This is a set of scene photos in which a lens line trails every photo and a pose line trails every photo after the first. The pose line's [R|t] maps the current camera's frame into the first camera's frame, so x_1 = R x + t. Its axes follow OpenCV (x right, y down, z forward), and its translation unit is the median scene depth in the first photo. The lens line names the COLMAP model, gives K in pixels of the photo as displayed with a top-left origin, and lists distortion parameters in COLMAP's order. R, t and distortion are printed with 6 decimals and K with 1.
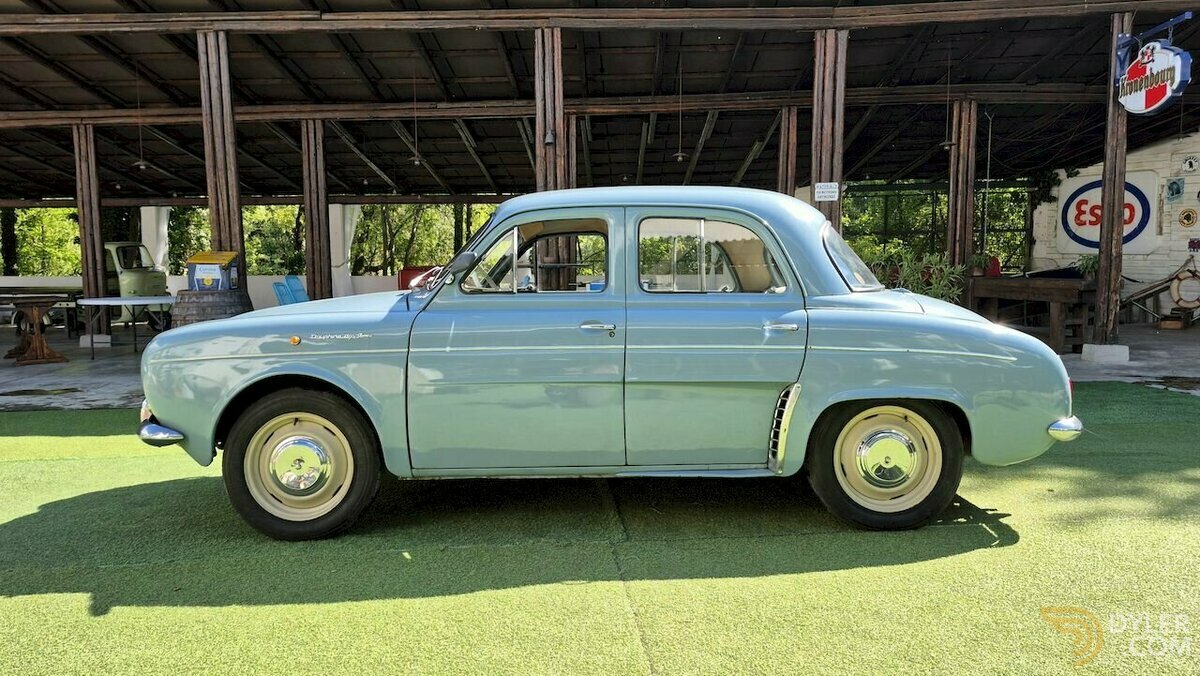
lens RADIAL K [[865.9, 0, 602.8], [0, 865.9, 337.1], [0, 0, 1]] dist [0.014590, -0.015634]
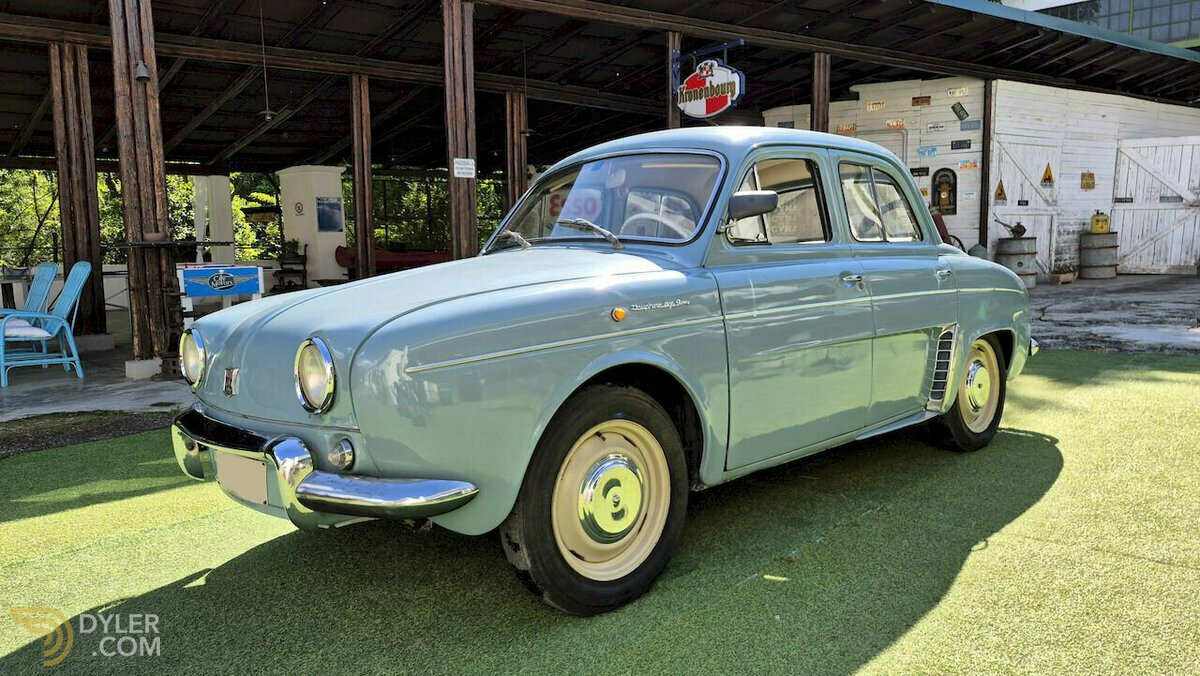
lens RADIAL K [[865.9, 0, 601.7], [0, 865.9, 342.5], [0, 0, 1]] dist [0.014590, -0.015634]
pose [[0.718856, -0.080175, 0.690520, -0.353841], [0.074730, 0.996483, 0.037903, 0.001017], [-0.691130, 0.024355, 0.722320, 0.226252]]
